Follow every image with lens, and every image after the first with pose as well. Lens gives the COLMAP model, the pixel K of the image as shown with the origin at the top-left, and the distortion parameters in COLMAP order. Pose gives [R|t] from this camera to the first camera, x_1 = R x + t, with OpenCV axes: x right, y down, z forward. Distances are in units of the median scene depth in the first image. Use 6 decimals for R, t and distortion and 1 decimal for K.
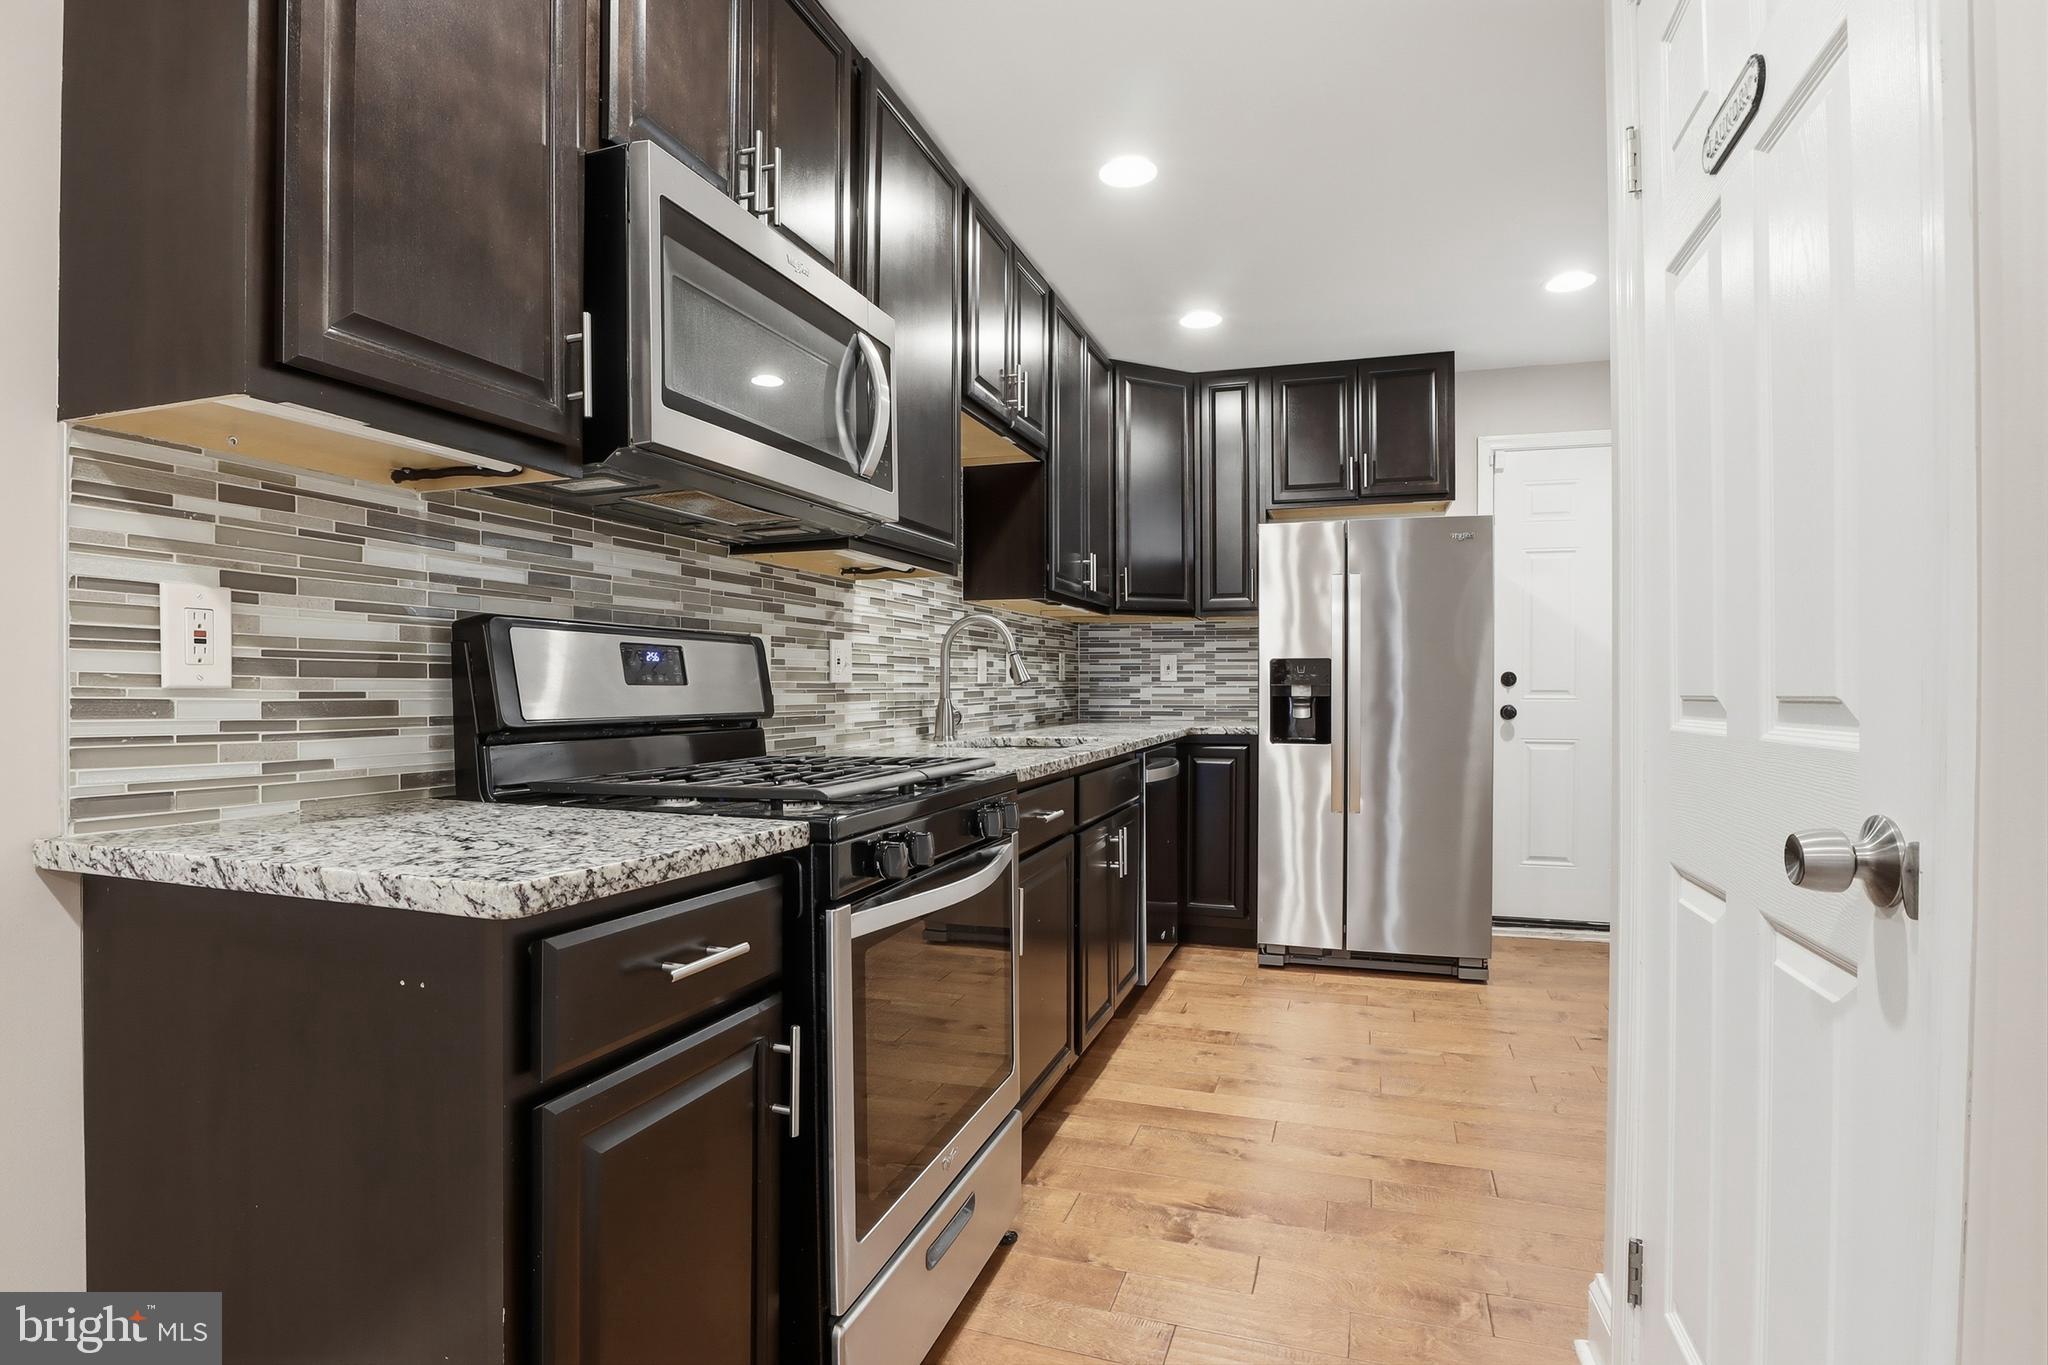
lens RADIAL K [[1045.8, 0, 1016.4], [0, 1045.8, 697.3], [0, 0, 1]] dist [-0.034357, 0.000363]
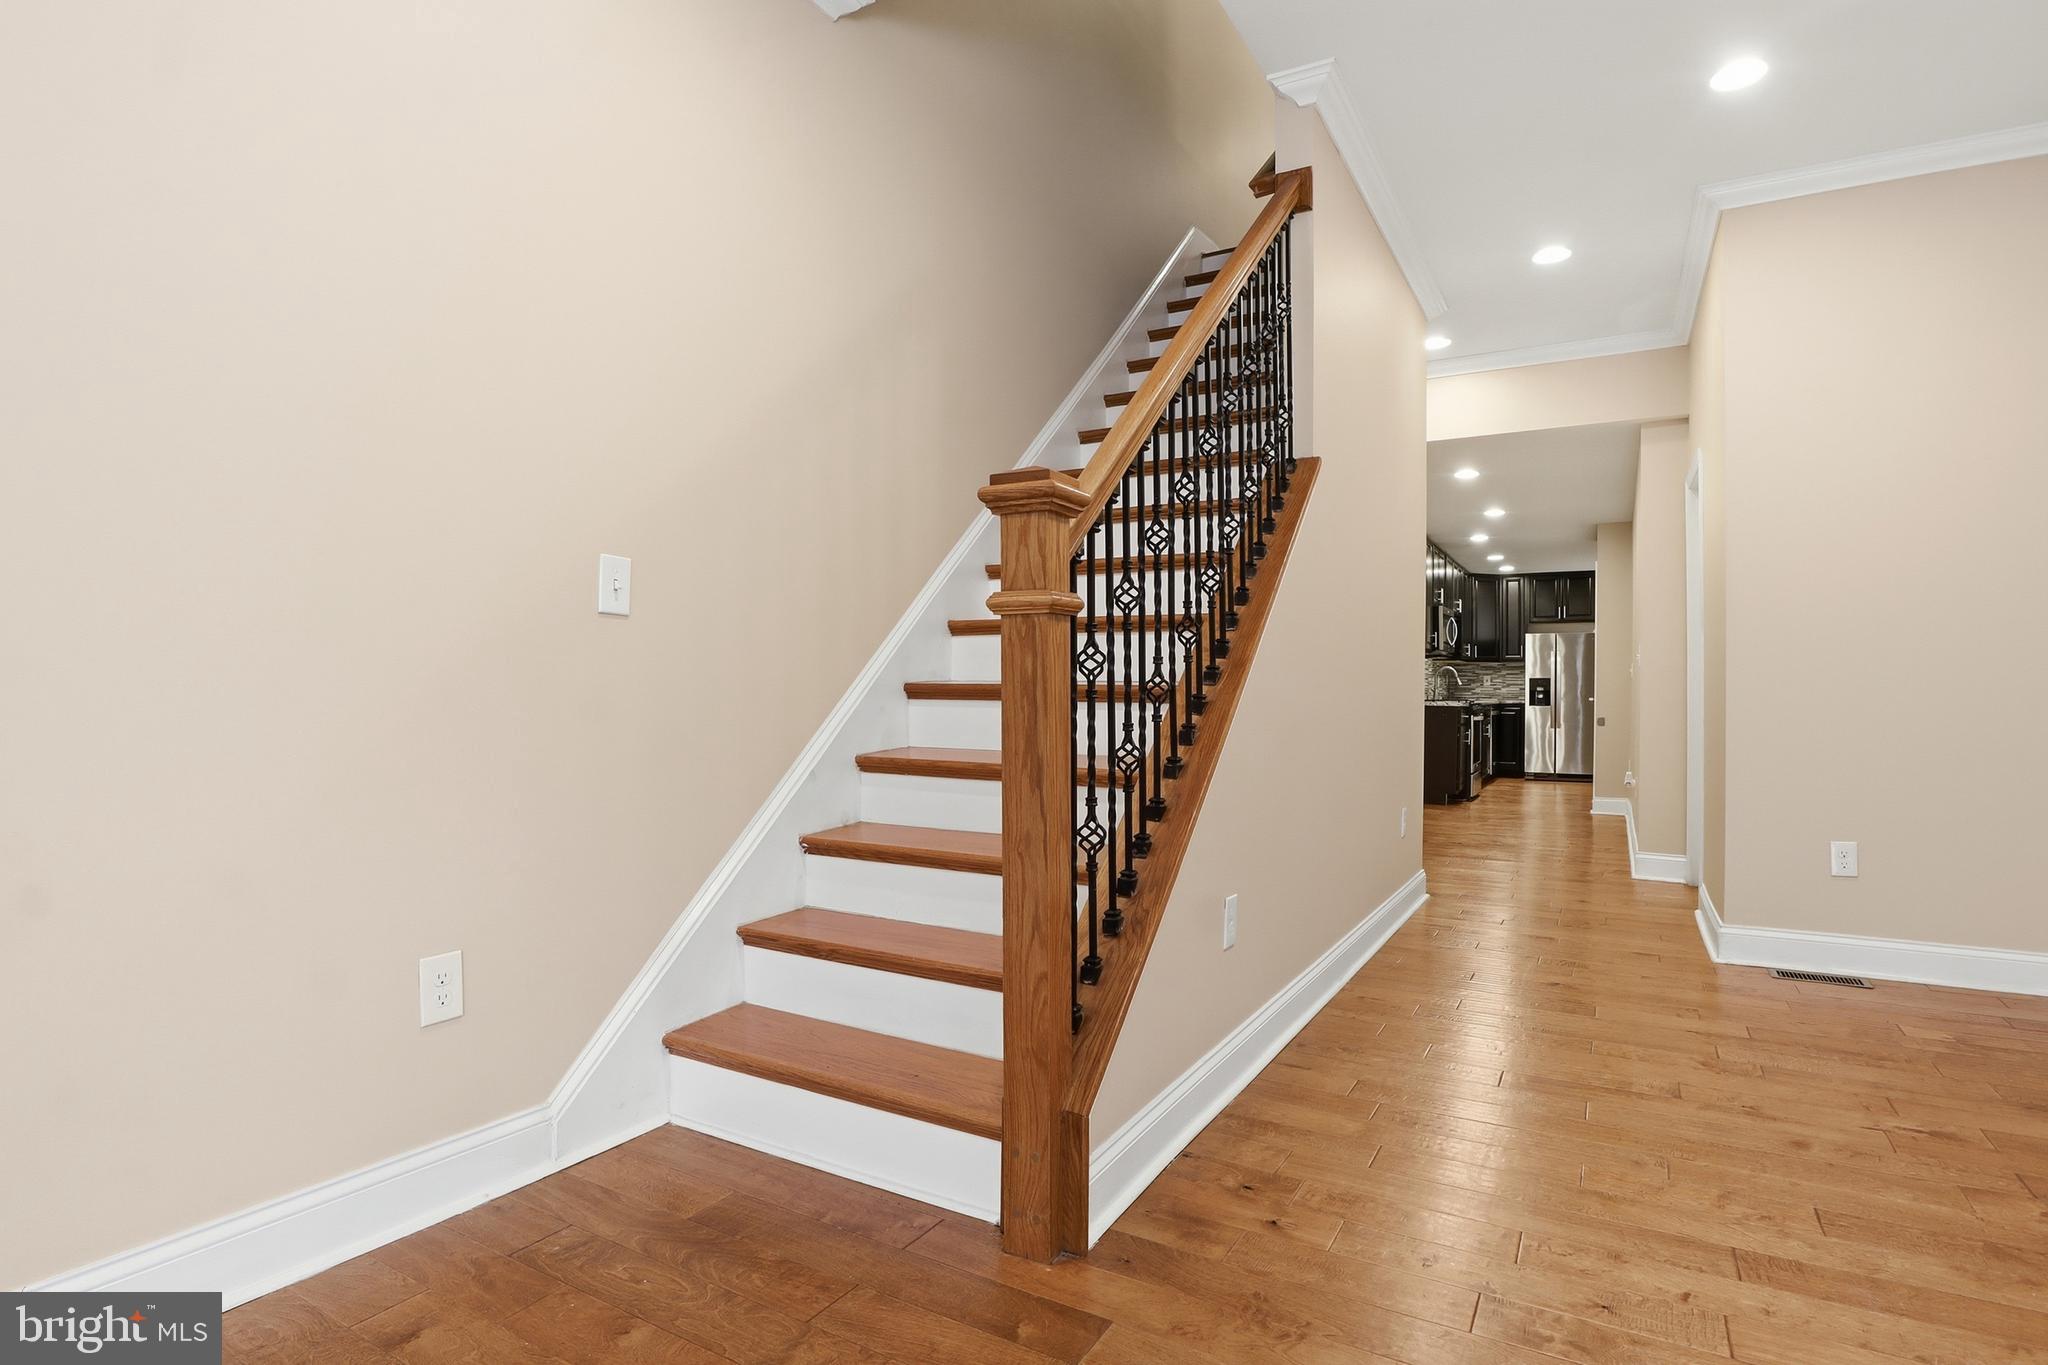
lens RADIAL K [[1045.8, 0, 1039.2], [0, 1045.8, 694.2], [0, 0, 1]] dist [-0.034357, 0.000363]
pose [[0.982910, 0.008330, -0.183897, -0.599395], [-0.009973, 0.999918, -0.008010, 0.048263], [0.183815, 0.009707, 0.982913, -2.218126]]
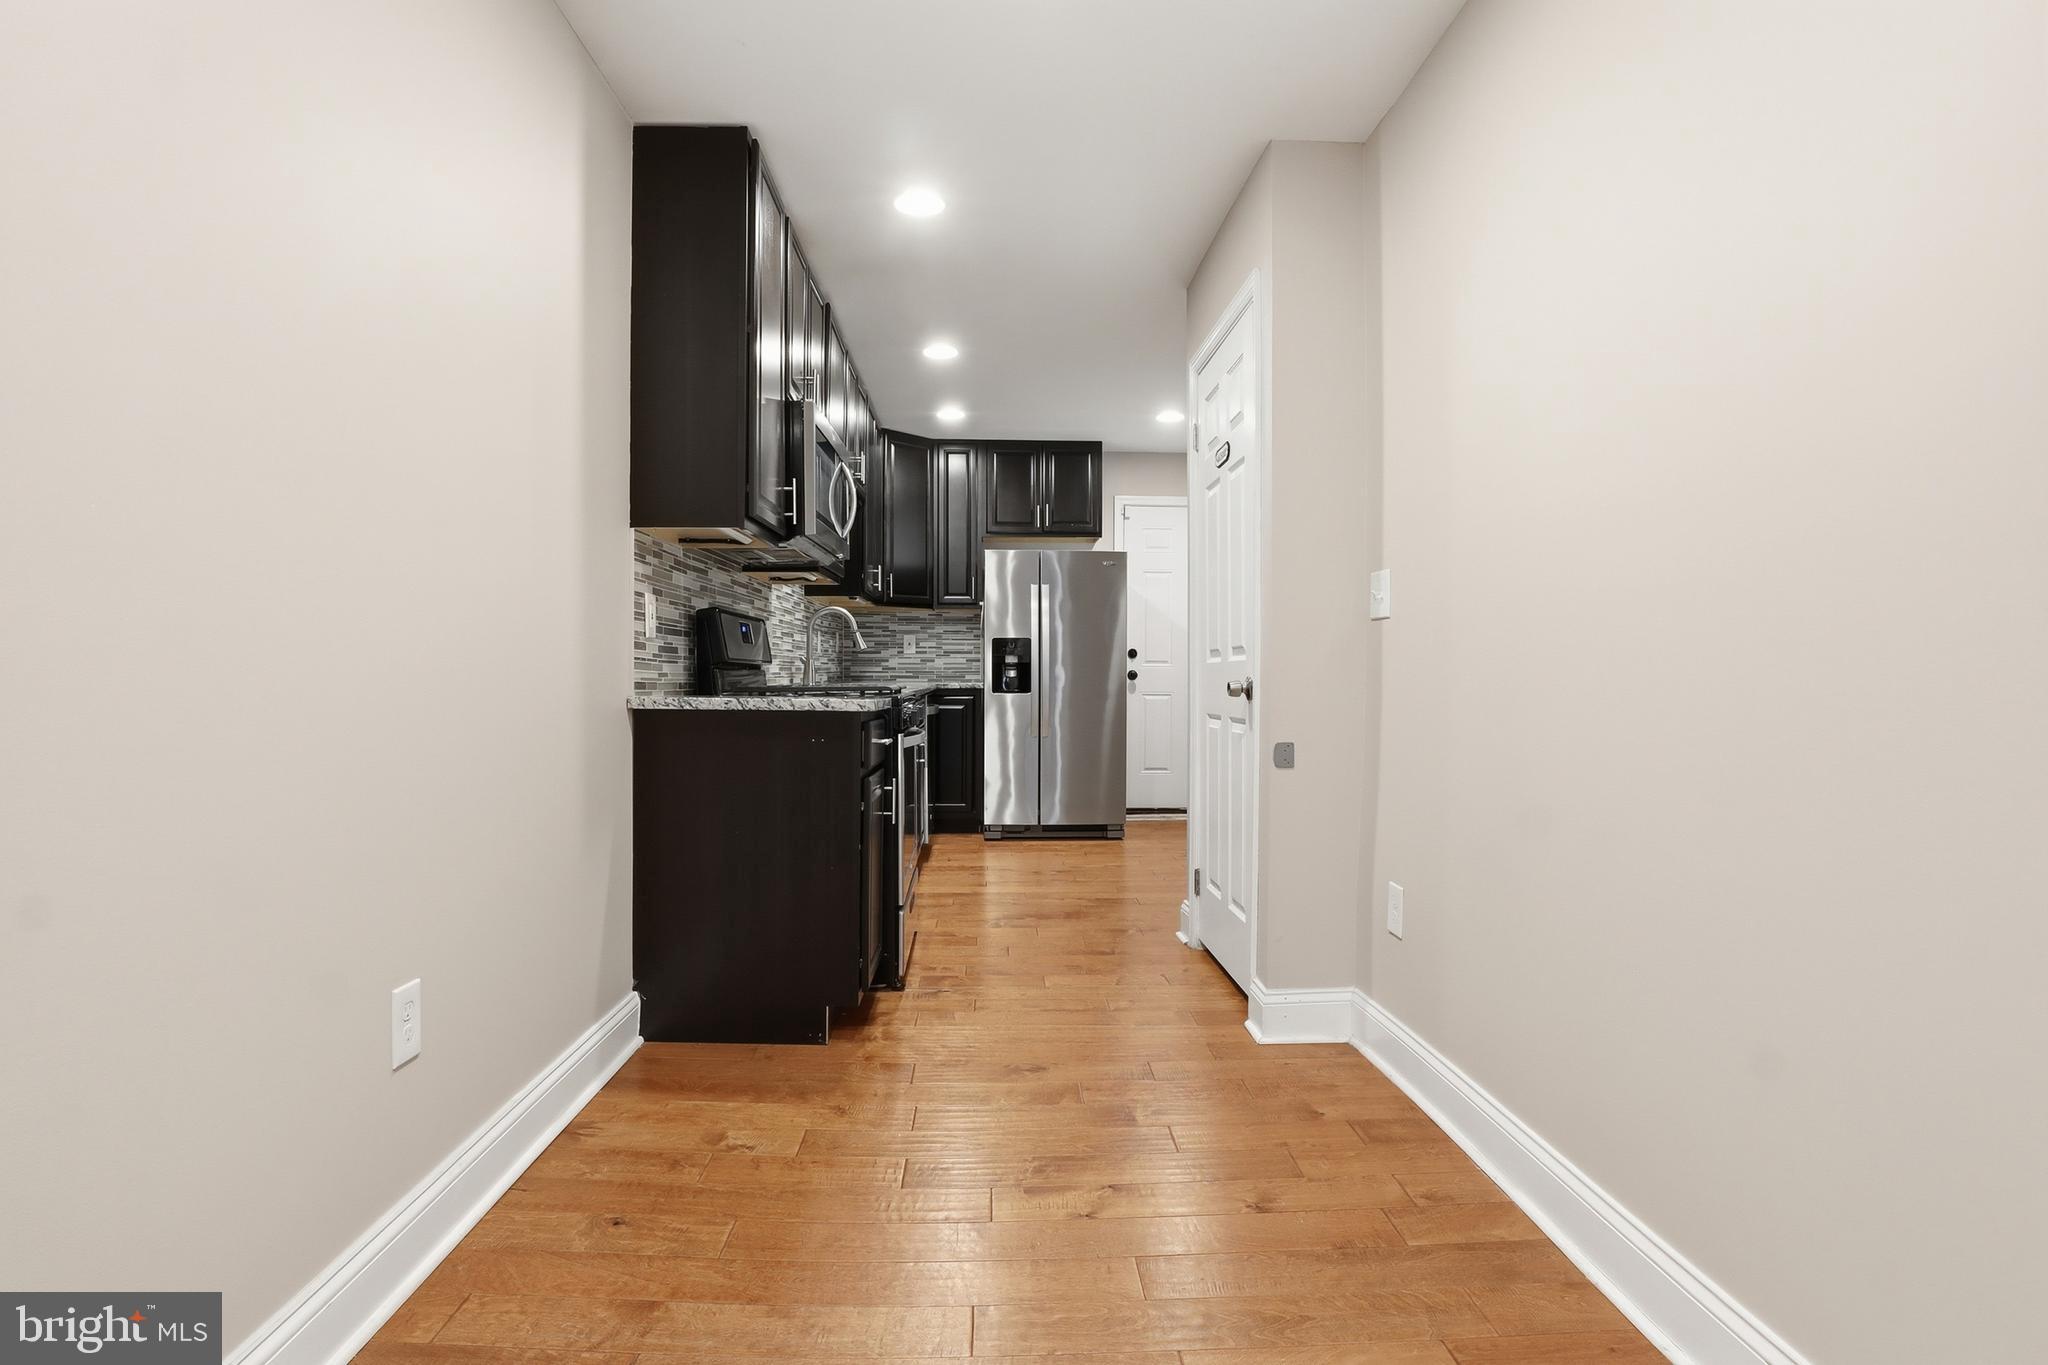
lens RADIAL K [[1045.8, 0, 1032.1], [0, 1045.8, 678.5], [0, 0, 1]] dist [-0.034357, 0.000363]
pose [[0.934204, 0.001029, 0.356737, -0.247853], [-0.000231, 0.999997, -0.002278, 0.025860], [-0.356738, 0.002046, 0.934202, -0.450847]]
